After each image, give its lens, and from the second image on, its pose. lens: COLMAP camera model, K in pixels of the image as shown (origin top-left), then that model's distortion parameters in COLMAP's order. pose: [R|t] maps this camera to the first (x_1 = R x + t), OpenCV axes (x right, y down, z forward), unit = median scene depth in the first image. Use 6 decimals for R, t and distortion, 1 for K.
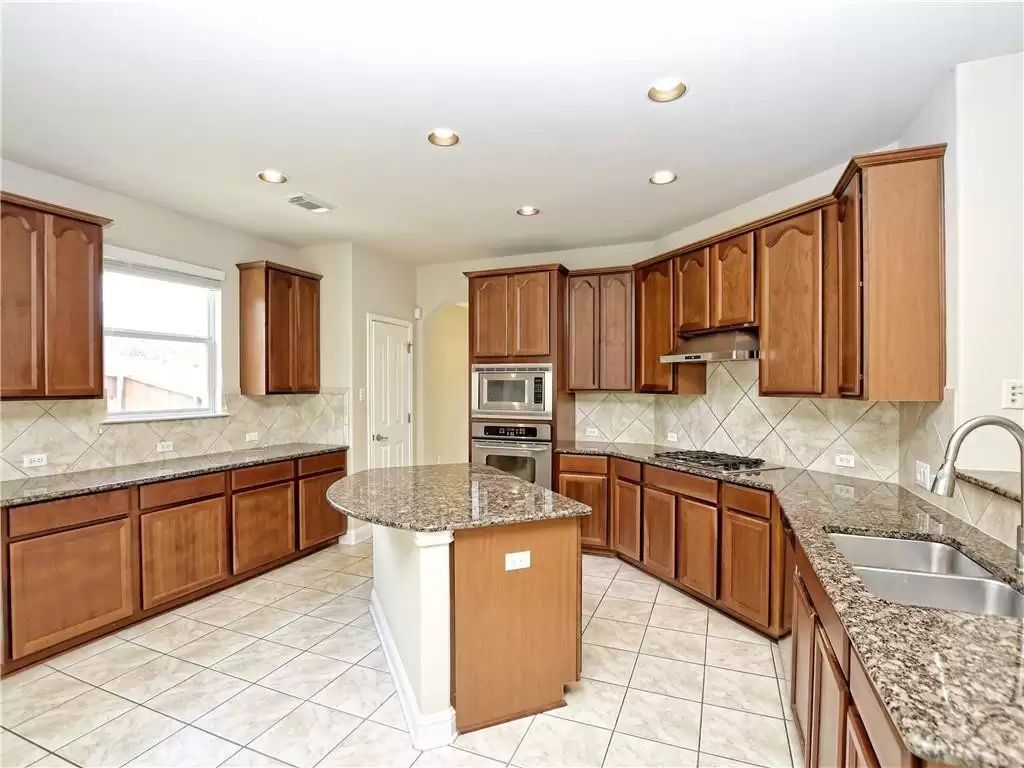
lens RADIAL K [[508.1, 0, 511.5], [0, 508.1, 390.0], [0, 0, 1]] dist [-0.027404, 0.000601]
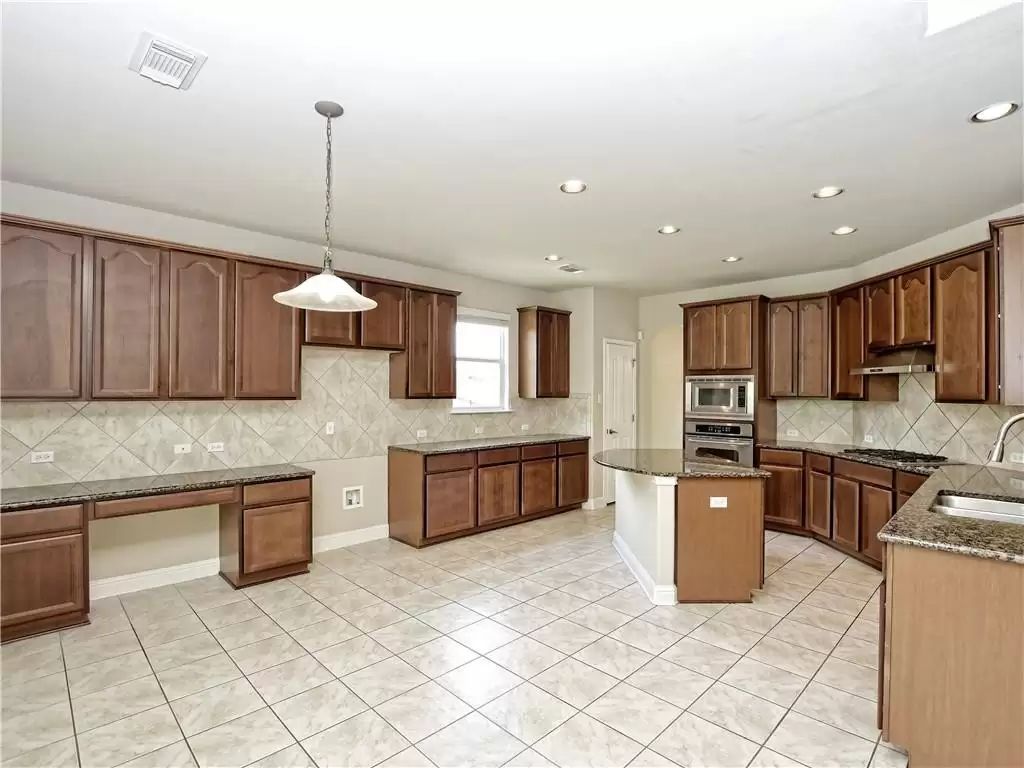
lens RADIAL K [[508.1, 0, 511.5], [0, 508.1, 390.0], [0, 0, 1]] dist [-0.027404, 0.000601]
pose [[0.921048, 0.004391, -0.389424, 0.015587], [-0.010079, 0.999870, -0.012565, 0.005770], [0.389318, 0.015498, 0.920973, -0.377715]]
